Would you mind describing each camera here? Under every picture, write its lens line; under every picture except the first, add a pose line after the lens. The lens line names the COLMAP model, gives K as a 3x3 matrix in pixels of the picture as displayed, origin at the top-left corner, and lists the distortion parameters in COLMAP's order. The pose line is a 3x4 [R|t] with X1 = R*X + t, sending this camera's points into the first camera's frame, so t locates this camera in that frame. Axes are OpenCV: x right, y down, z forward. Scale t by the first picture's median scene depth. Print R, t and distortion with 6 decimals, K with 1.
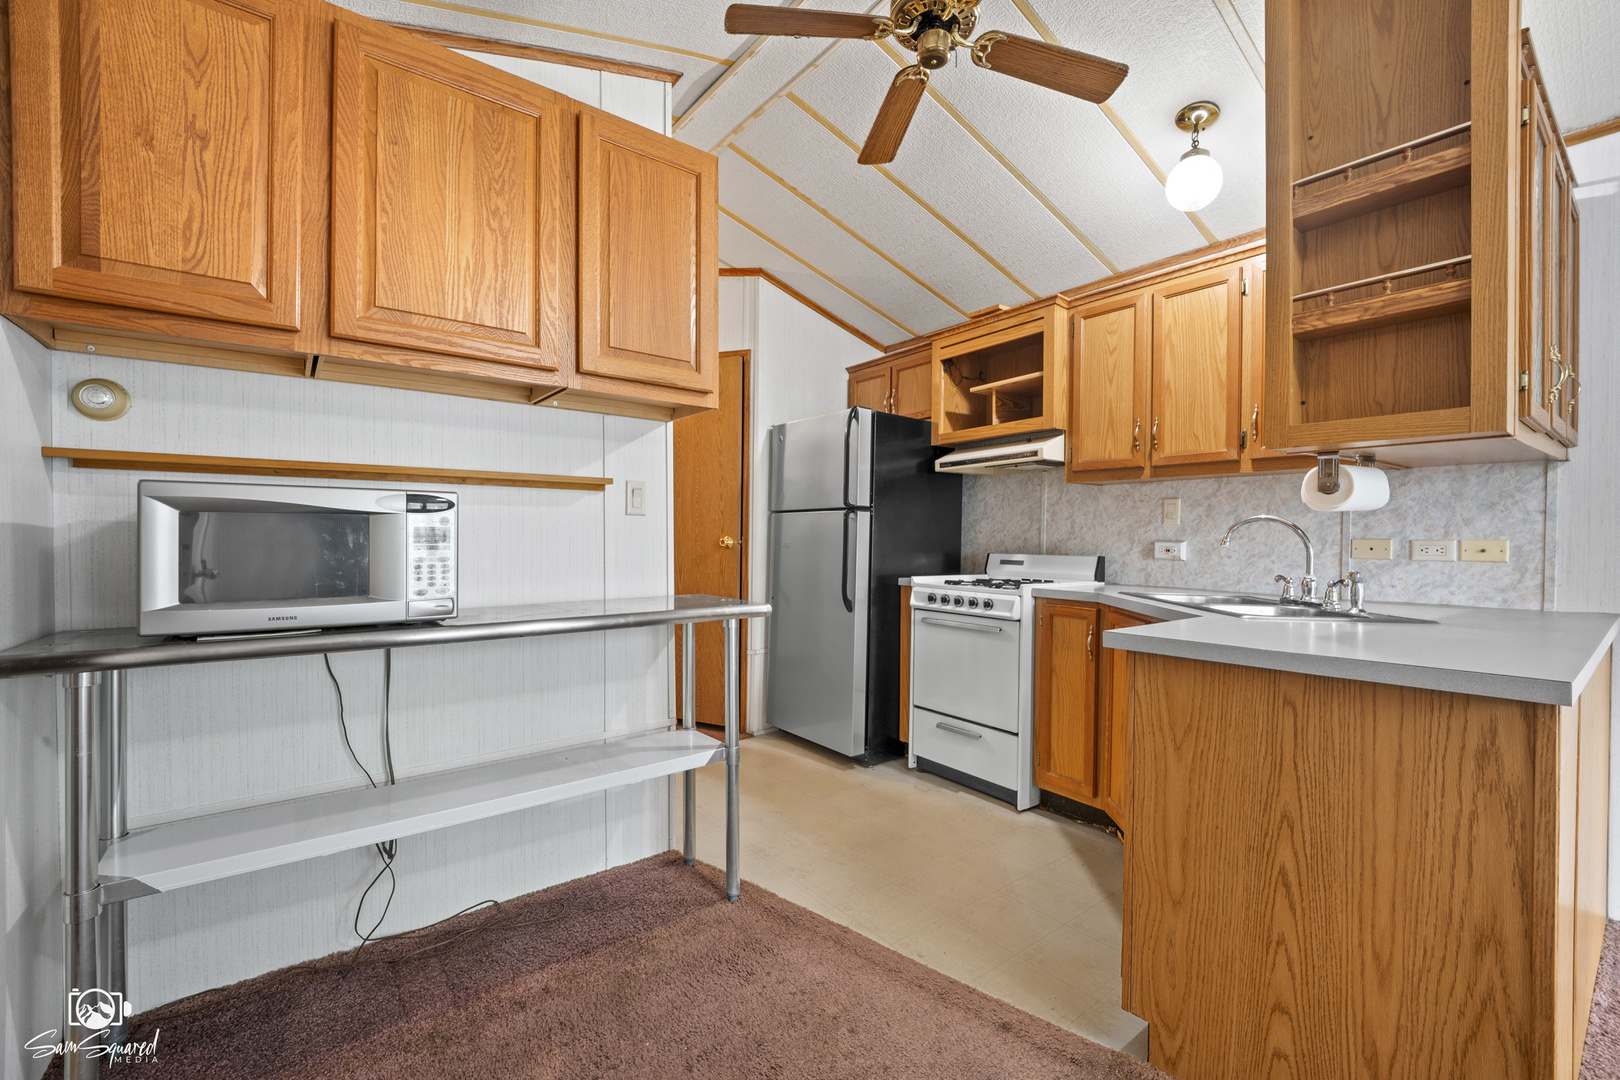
lens RADIAL K [[668.7, 0, 812.5], [0, 668.7, 542.7], [0, 0, 1]] dist [-0.005713, -0.004827]
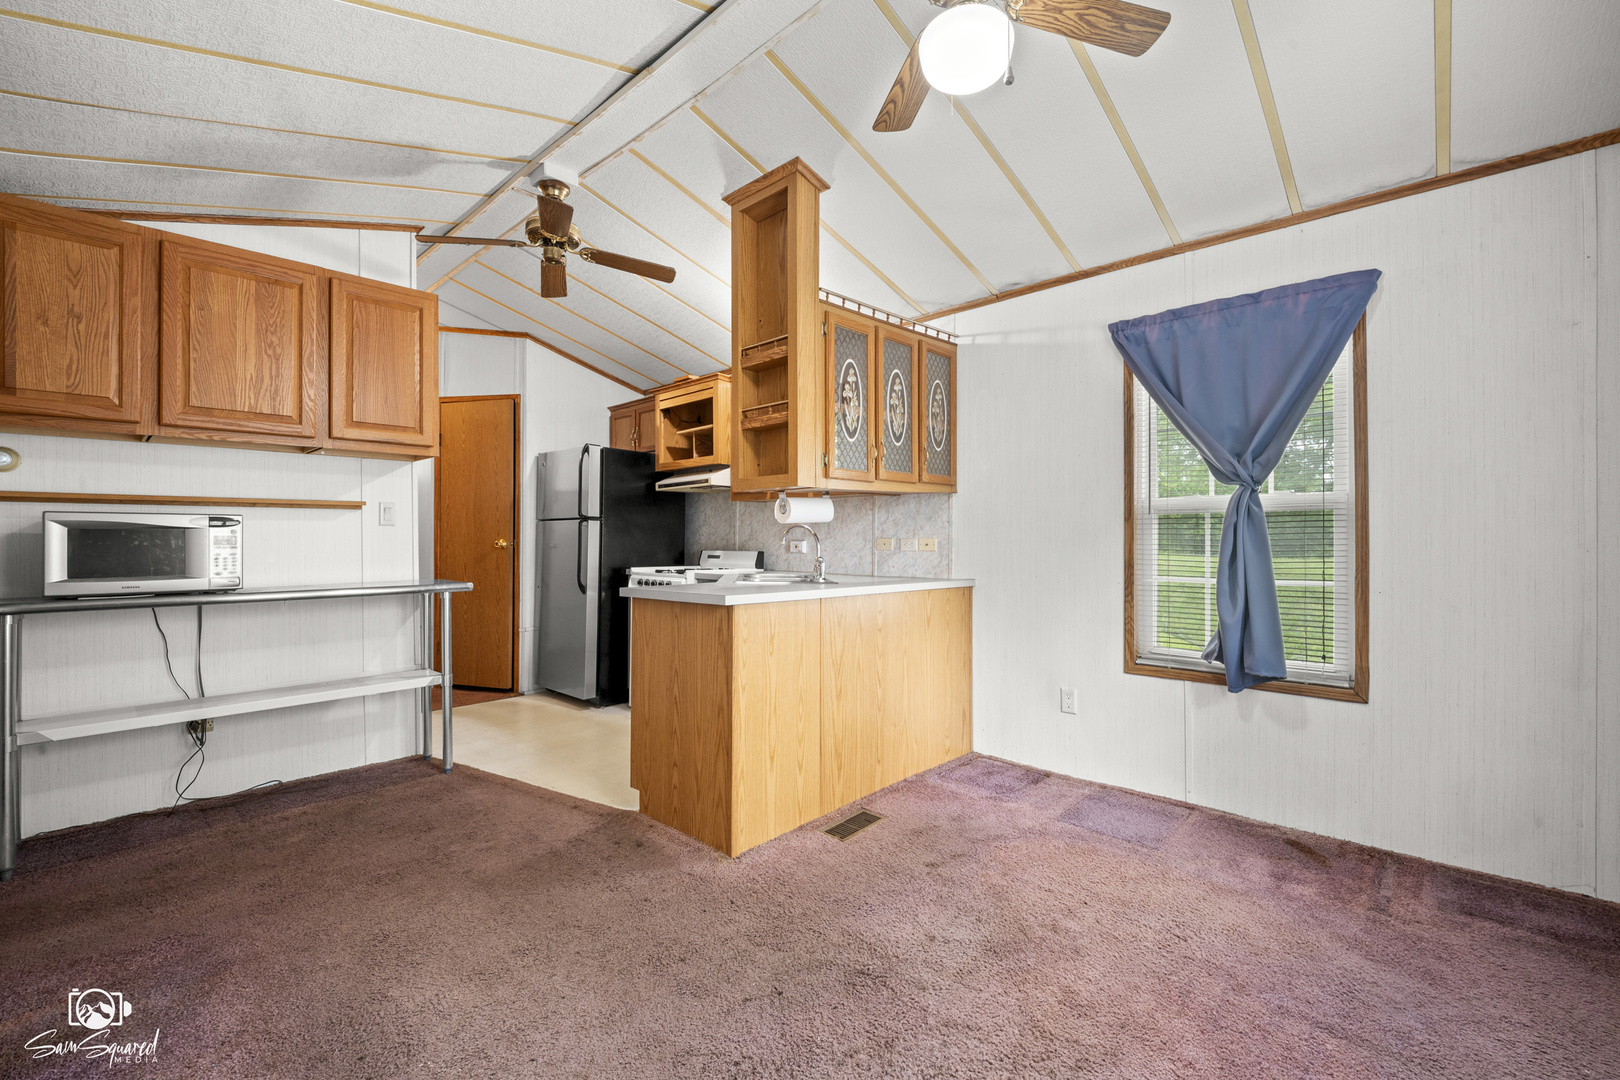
lens RADIAL K [[668.7, 0, 814.6], [0, 668.7, 538.0], [0, 0, 1]] dist [-0.005713, -0.004827]
pose [[0.986629, -0.006990, 0.162833, 0.375956], [0.008646, 0.999918, -0.009466, 0.007437], [-0.162753, 0.010747, 0.986608, -0.541419]]
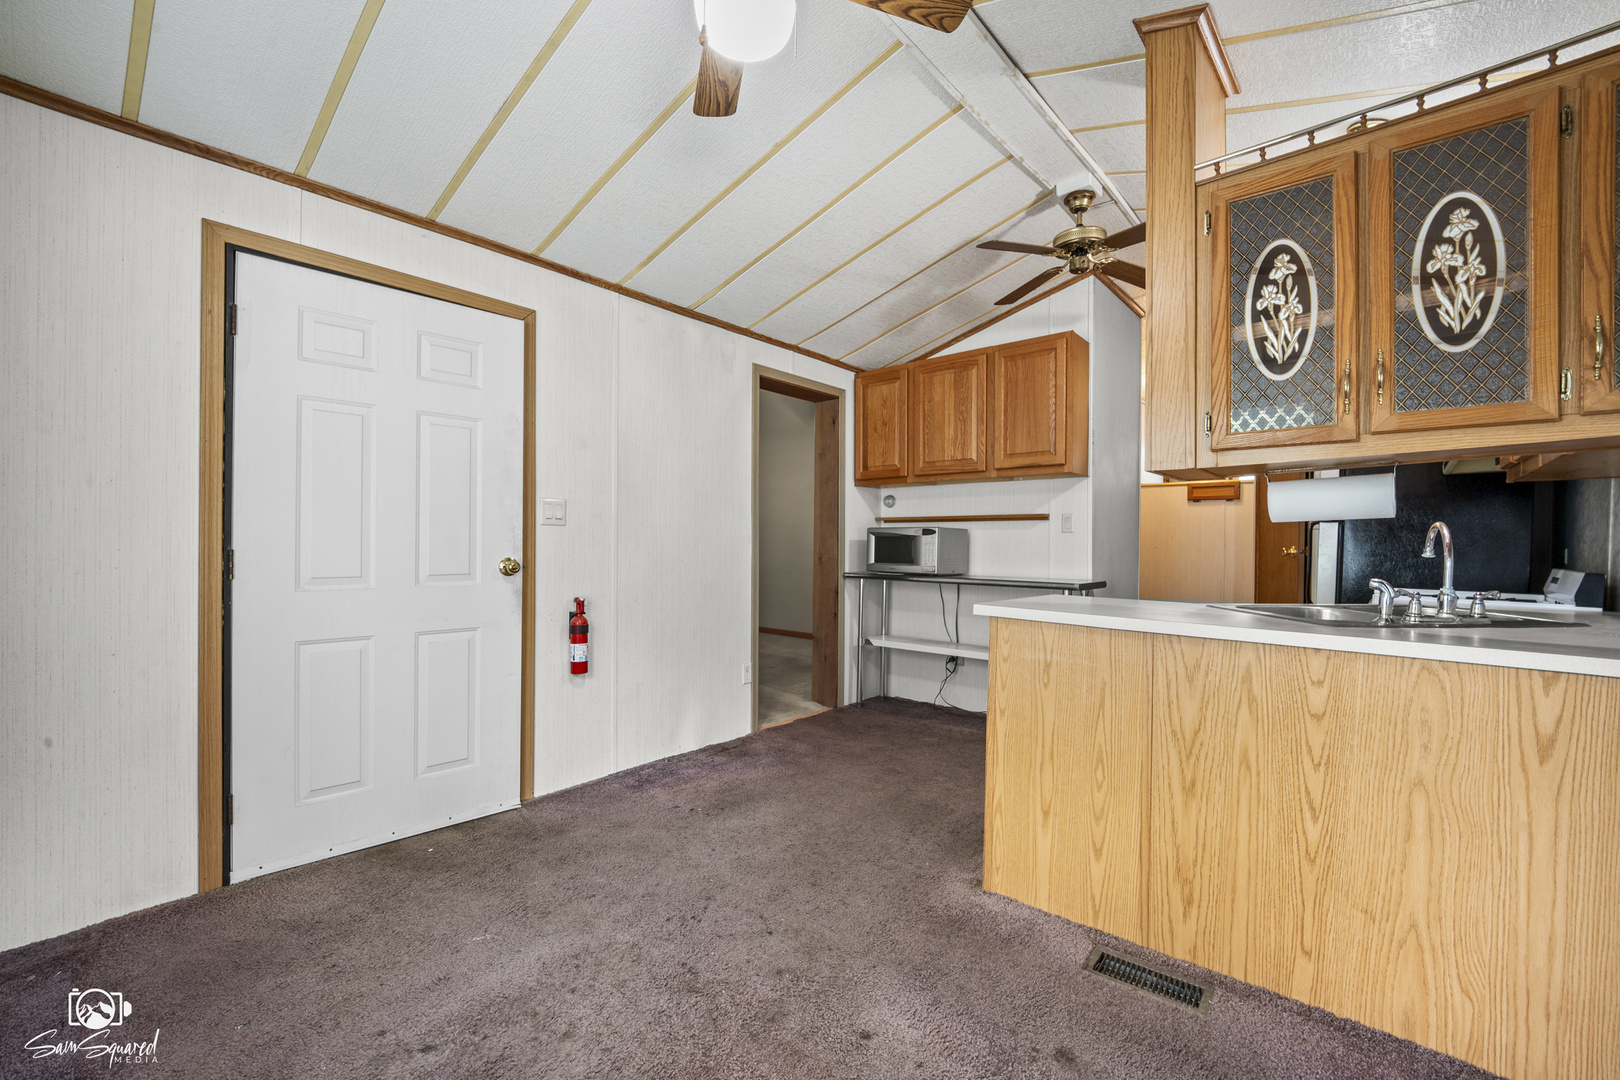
lens RADIAL K [[668.7, 0, 803.6], [0, 668.7, 541.5], [0, 0, 1]] dist [-0.005713, -0.004827]
pose [[0.189247, -0.003816, -0.981922, 1.182244], [-0.016592, 0.999837, -0.007083, 0.005643], [0.981789, 0.017633, 0.189153, -0.019525]]
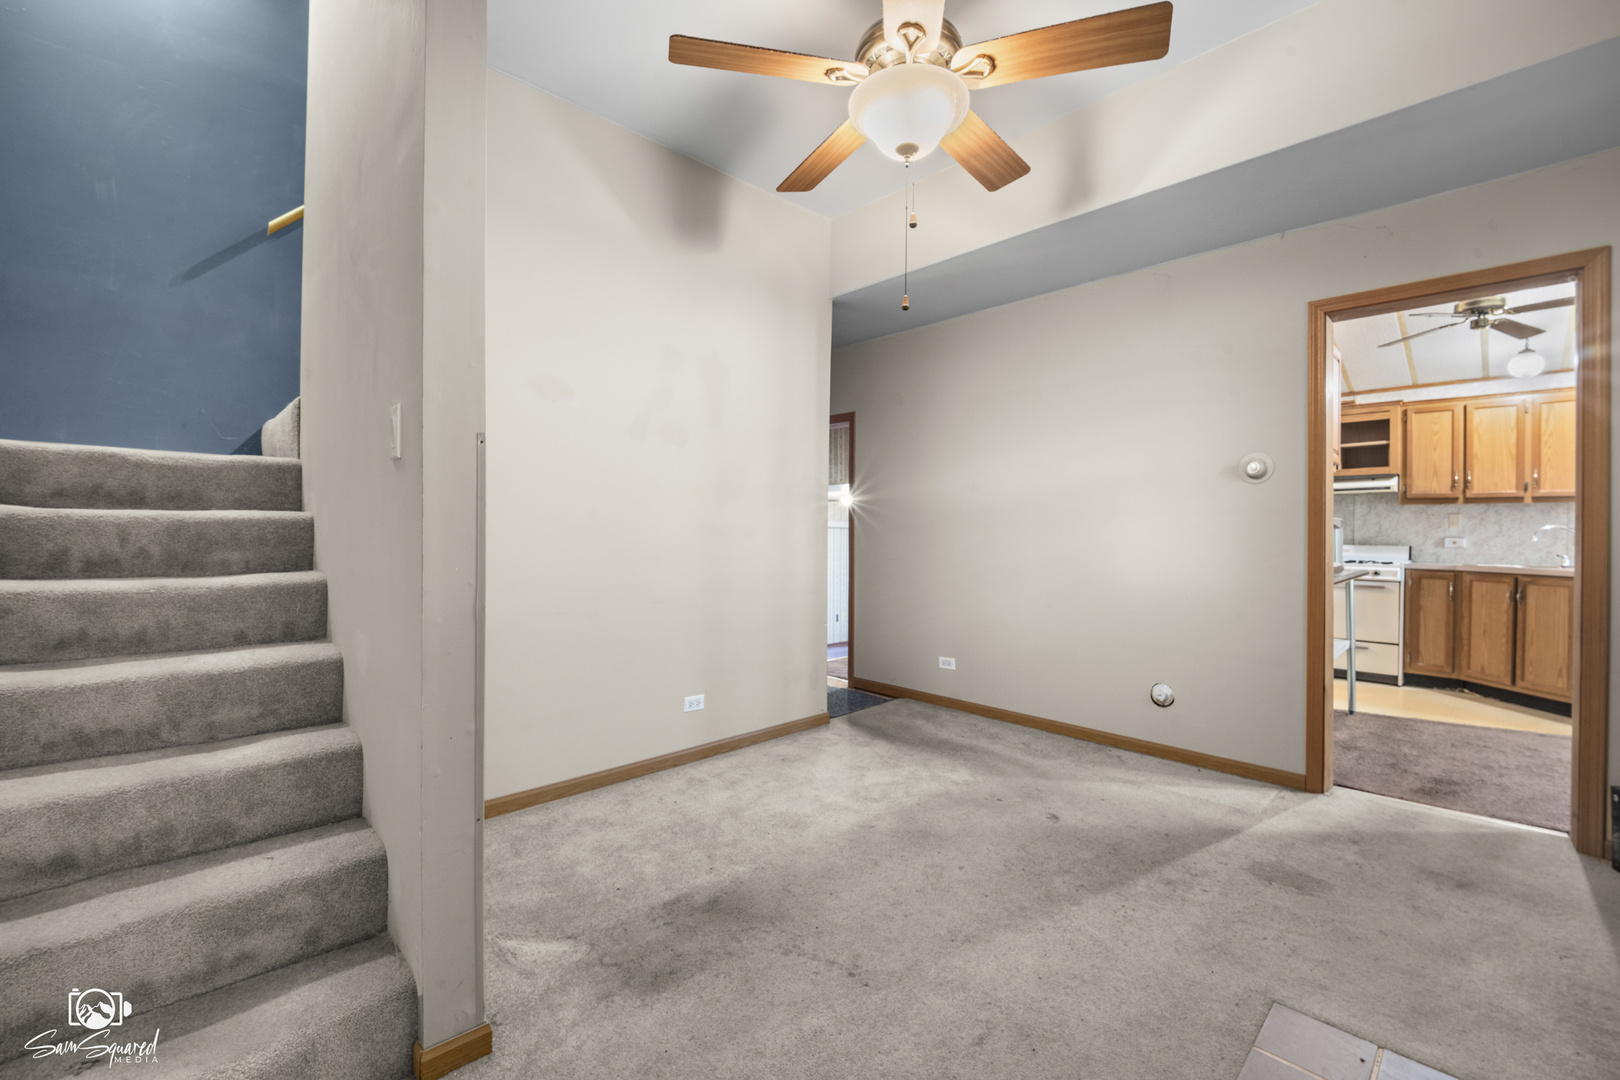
lens RADIAL K [[708.8, 0, 805.9], [0, 708.8, 528.8], [0, 0, 1]] dist [-0.002958, -0.001238]
pose [[0.991711, -0.000339, 0.128488, -1.641090], [0.001135, 0.999981, -0.006120, -0.018379], [-0.128483, 0.006215, 0.991692, -0.752532]]
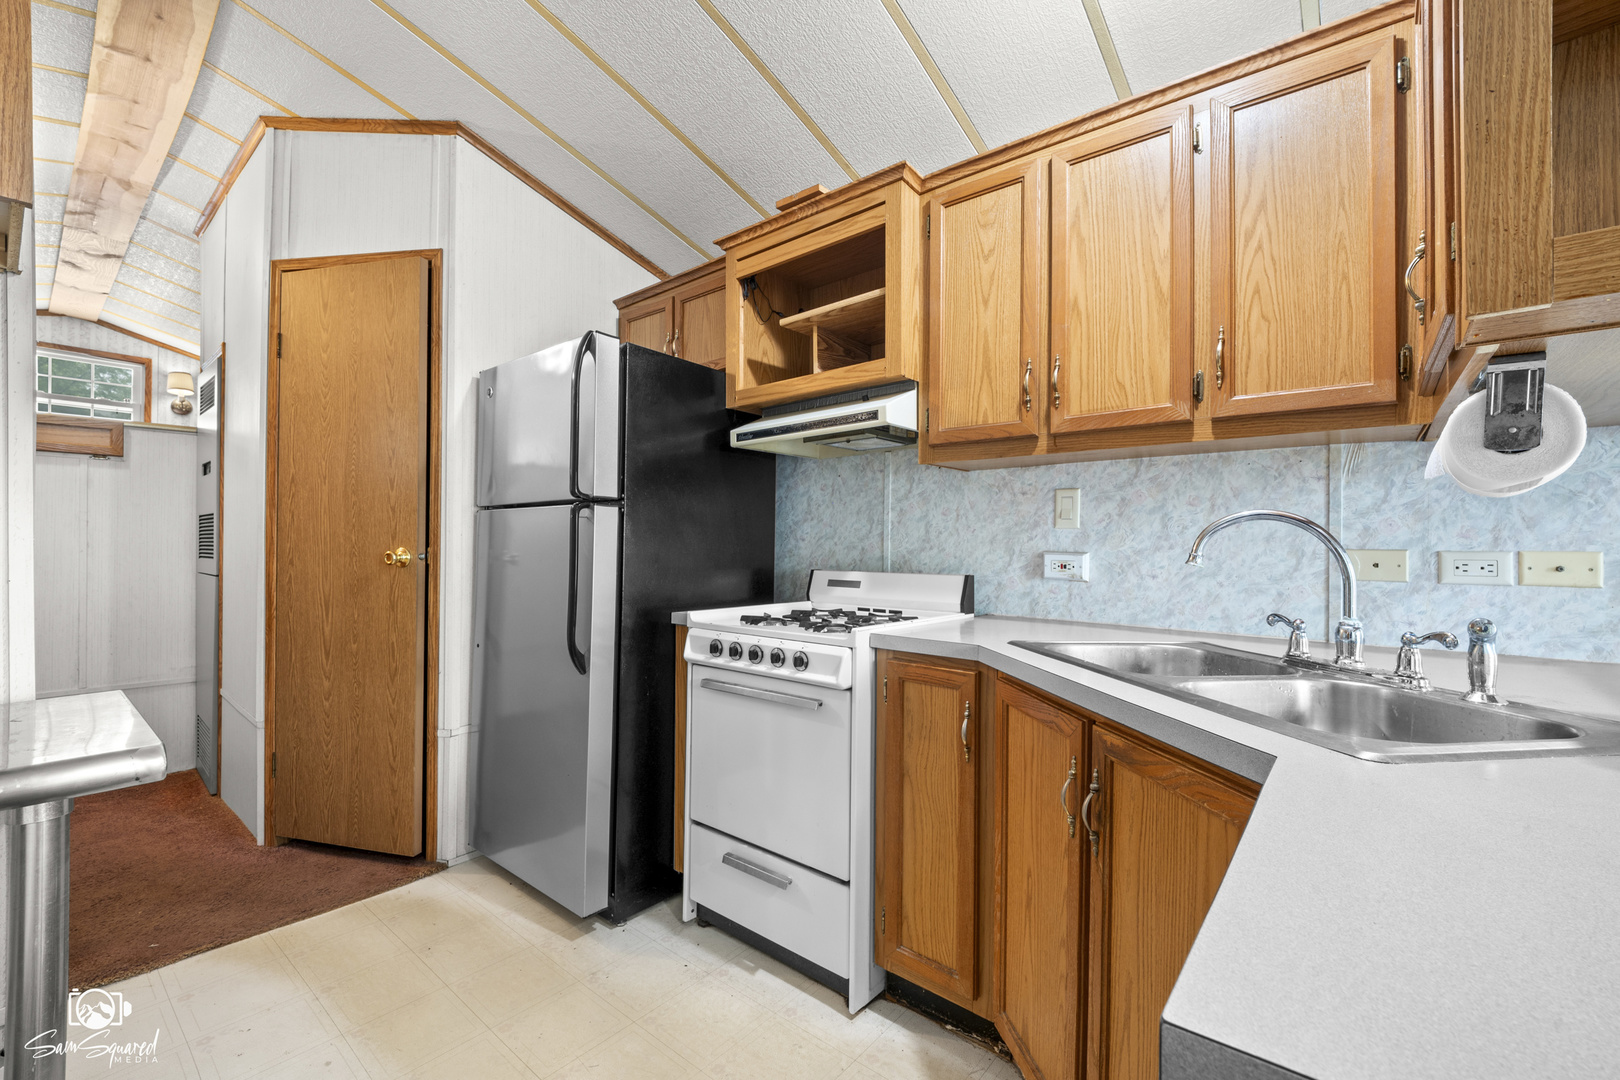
lens RADIAL K [[668.7, 0, 812.6], [0, 668.7, 542.1], [0, 0, 1]] dist [-0.005713, -0.004827]
pose [[0.975424, -0.004271, 0.220293, 0.157511], [0.006235, 0.999947, -0.008221, -0.010116], [-0.220246, 0.009393, 0.975399, 0.456695]]
